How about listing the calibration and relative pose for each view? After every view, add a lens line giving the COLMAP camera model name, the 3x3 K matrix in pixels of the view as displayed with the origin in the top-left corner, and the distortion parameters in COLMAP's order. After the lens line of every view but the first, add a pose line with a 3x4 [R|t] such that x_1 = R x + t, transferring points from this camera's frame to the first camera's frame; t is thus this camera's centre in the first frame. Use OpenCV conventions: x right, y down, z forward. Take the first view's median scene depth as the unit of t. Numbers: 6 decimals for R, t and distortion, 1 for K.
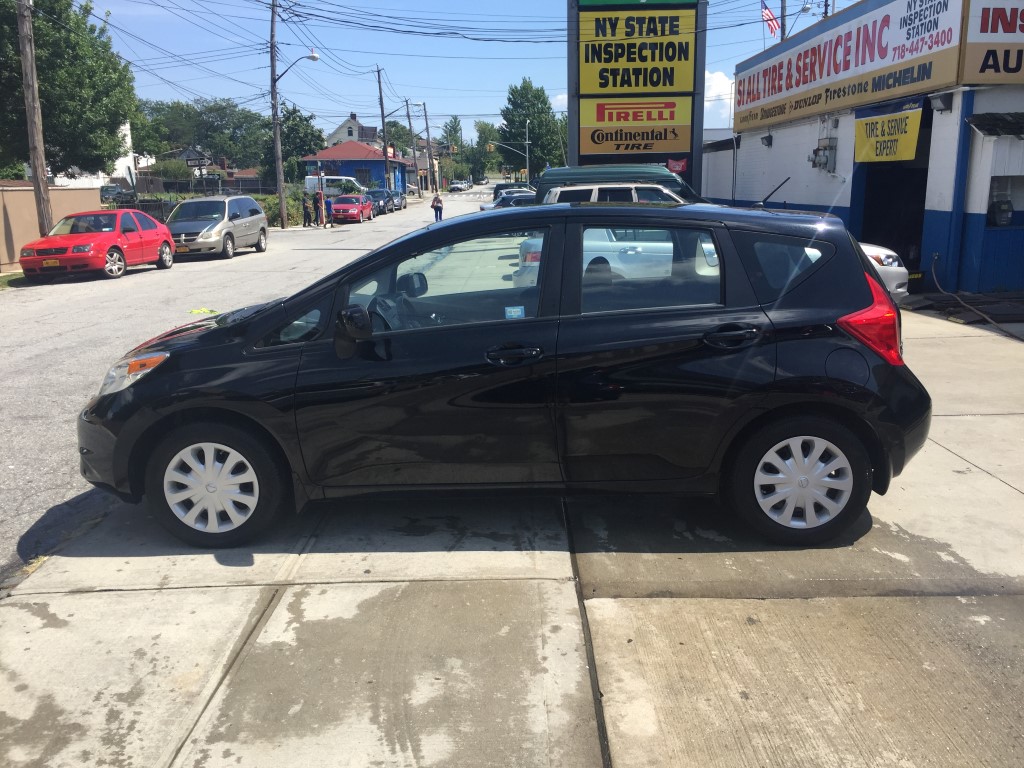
lens RADIAL K [[897.9, 0, 512.0], [0, 897.9, 384.0], [0, 0, 1]] dist [0.097273, -0.142733]
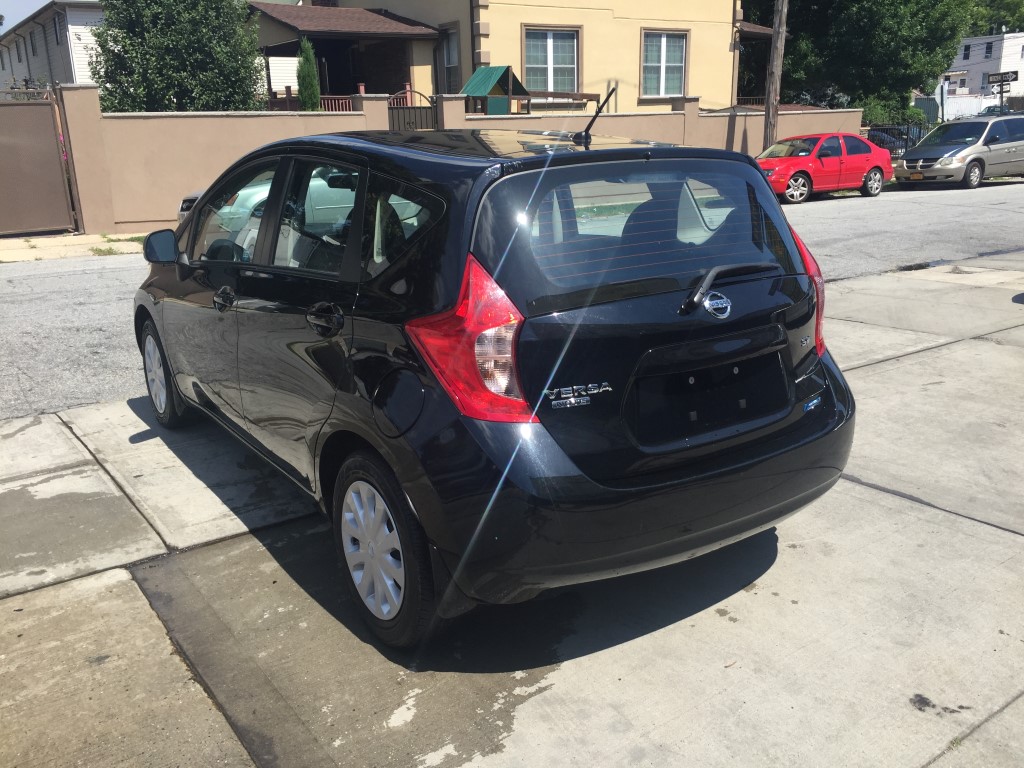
lens RADIAL K [[897.9, 0, 512.0], [0, 897.9, 384.0], [0, 0, 1]] dist [0.097273, -0.142733]
pose [[0.574322, 0.220426, -0.788395, 0.950051], [-0.155936, 0.974891, 0.158973, -0.145820], [0.803640, 0.031638, 0.594274, 0.723023]]
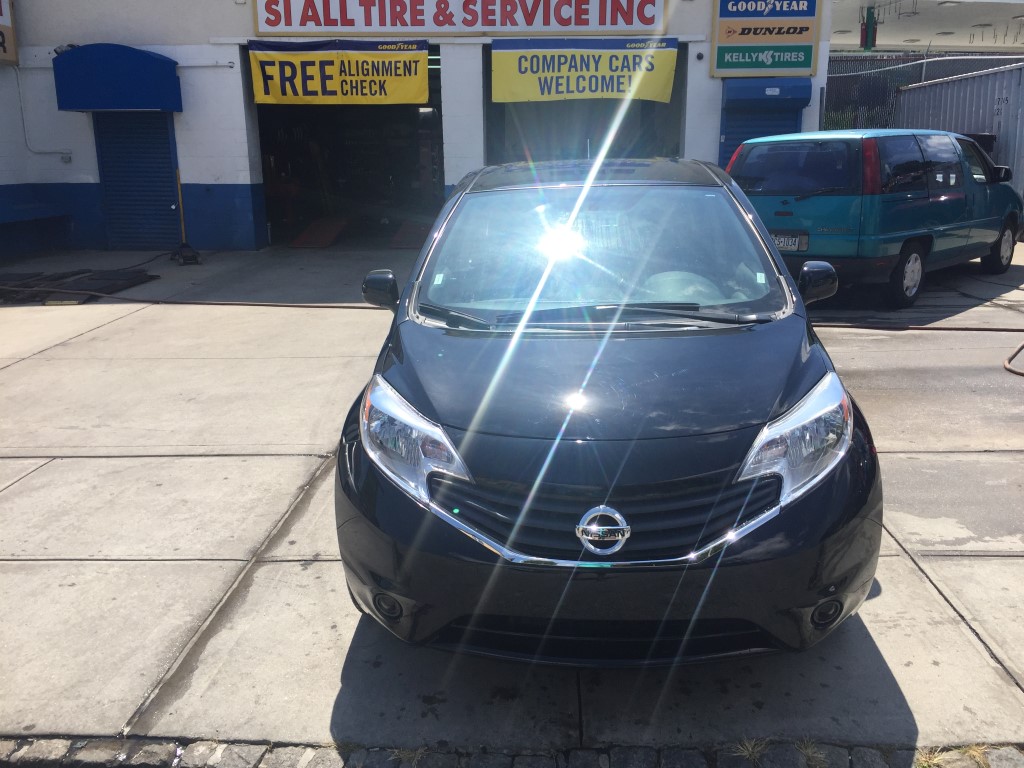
lens RADIAL K [[897.4, 0, 564.1], [0, 897.4, 376.9], [0, 0, 1]] dist [0.021717, 0.002948]
pose [[0.003077, -0.230325, 0.973109, -1.116005], [0.221614, 0.949073, 0.223935, -0.241457], [-0.975130, 0.214965, 0.053963, 1.251487]]
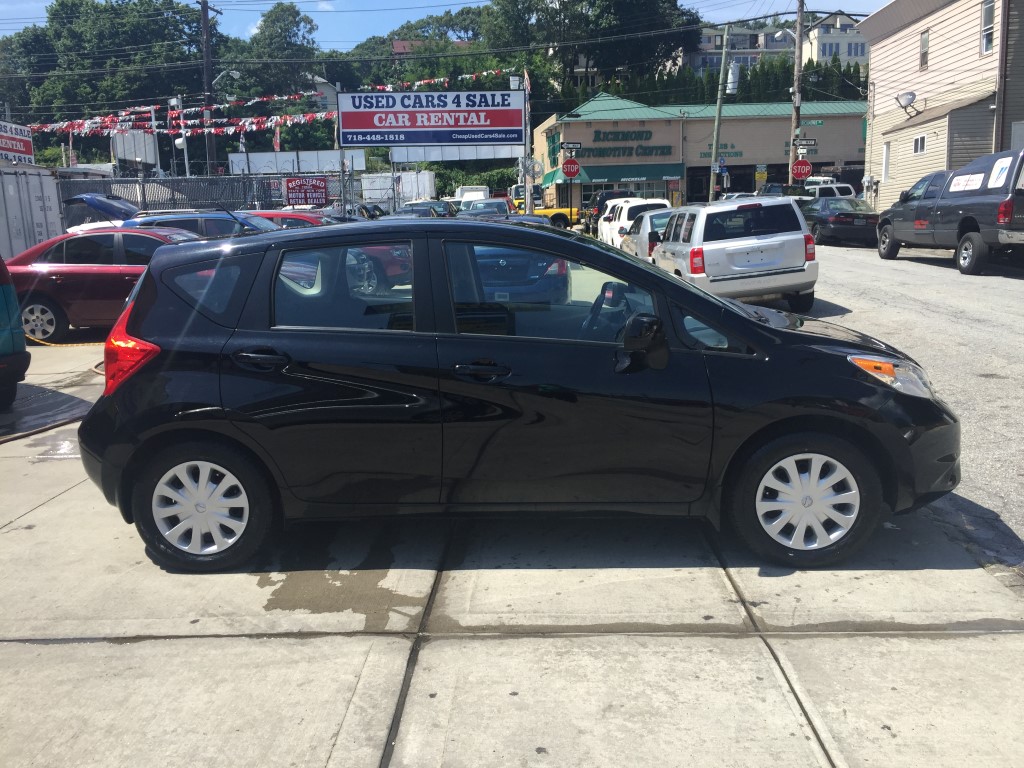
lens RADIAL K [[829.3, 0, 497.3], [0, 829.3, 383.7], [0, 0, 1]] dist [0.071365, -0.096345]
pose [[-0.998197, 0.040996, 0.043846, -0.041070], [0.054746, 0.921329, 0.384911, -0.461471], [-0.024617, 0.386617, -0.921912, 2.313571]]
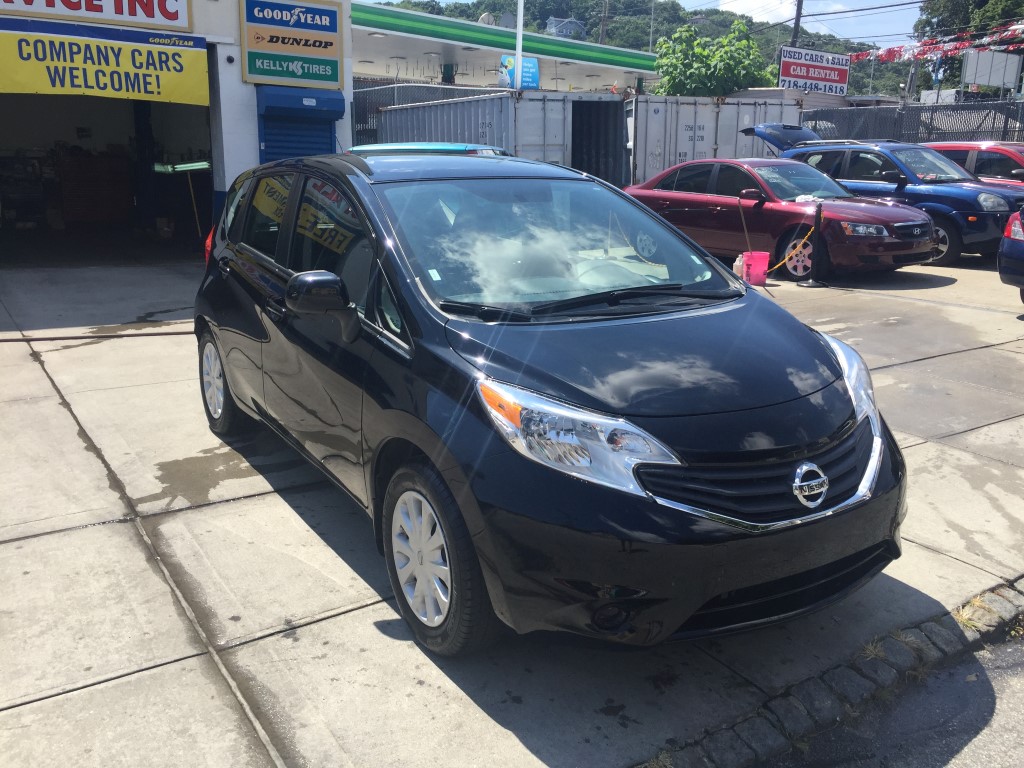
lens RADIAL K [[850.9, 0, 554.8], [0, 850.9, 384.6], [0, 0, 1]] dist [0.040882, -0.045576]
pose [[-0.581032, -0.196100, 0.789903, -0.925891], [0.164897, 0.922046, 0.350199, -0.325220], [-0.797001, 0.333729, -0.503402, 1.719468]]
